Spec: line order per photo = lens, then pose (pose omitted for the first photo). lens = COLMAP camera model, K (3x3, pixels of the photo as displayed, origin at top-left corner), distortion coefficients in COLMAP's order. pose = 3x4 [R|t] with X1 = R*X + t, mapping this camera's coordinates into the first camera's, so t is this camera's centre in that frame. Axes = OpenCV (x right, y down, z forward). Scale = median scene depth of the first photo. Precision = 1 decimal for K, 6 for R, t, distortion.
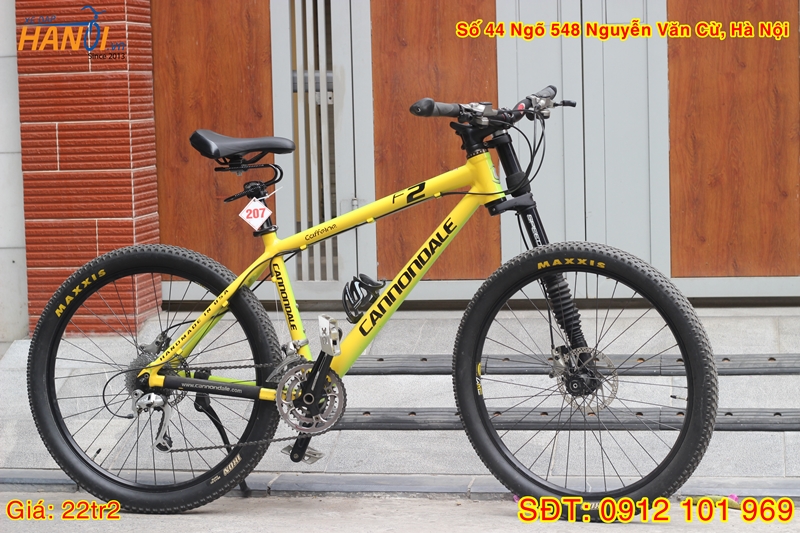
lens RADIAL K [[1881.2, 0, 400.0], [0, 1881.2, 266.5], [0, 0, 1]] dist [-0.082327, -0.307780]
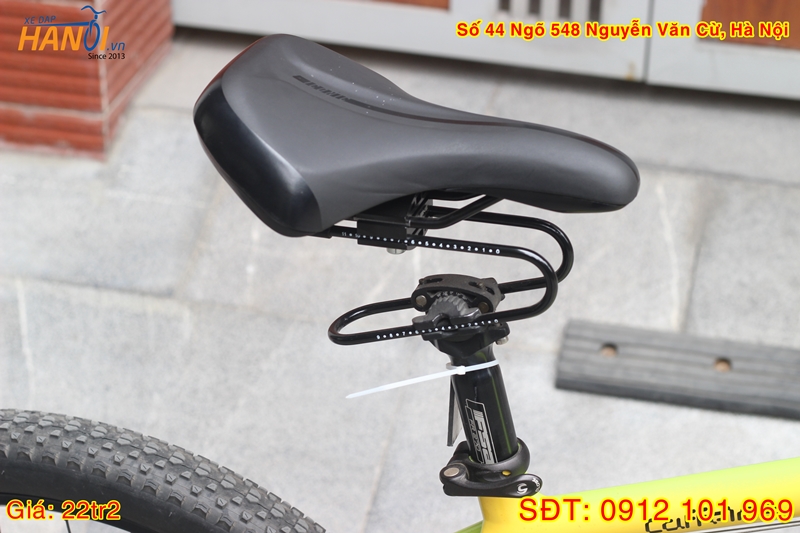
lens RADIAL K [[1881.2, 0, 400.0], [0, 1881.2, 266.5], [0, 0, 1]] dist [-0.082327, -0.307780]
pose [[0.997339, 0.063377, -0.036028, -0.075974], [-0.041820, 0.902174, 0.429339, -0.153991], [0.059713, -0.426690, 0.902424, 0.780678]]
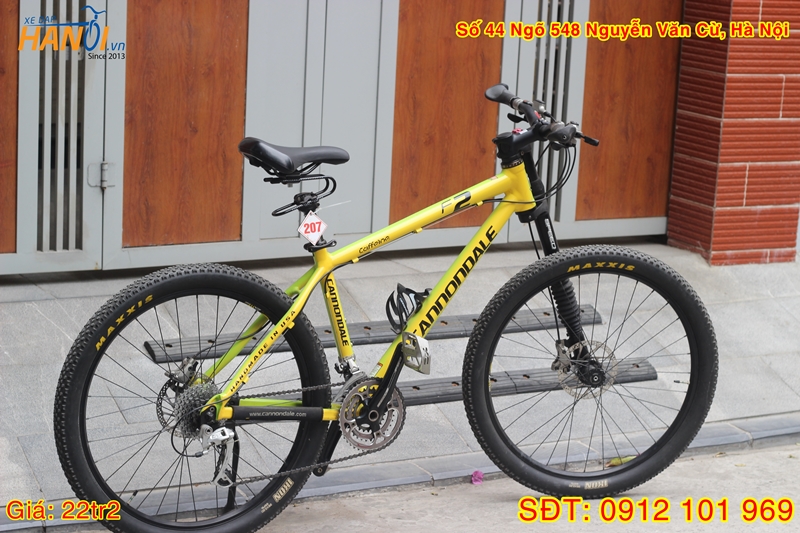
lens RADIAL K [[1881.2, 0, 400.0], [0, 1881.2, 266.5], [0, 0, 1]] dist [-0.082327, -0.307780]
pose [[0.770764, -0.065146, 0.633782, -0.644804], [-0.007641, 0.993742, 0.111438, -0.114639], [-0.637075, -0.090735, 0.765443, 0.244028]]
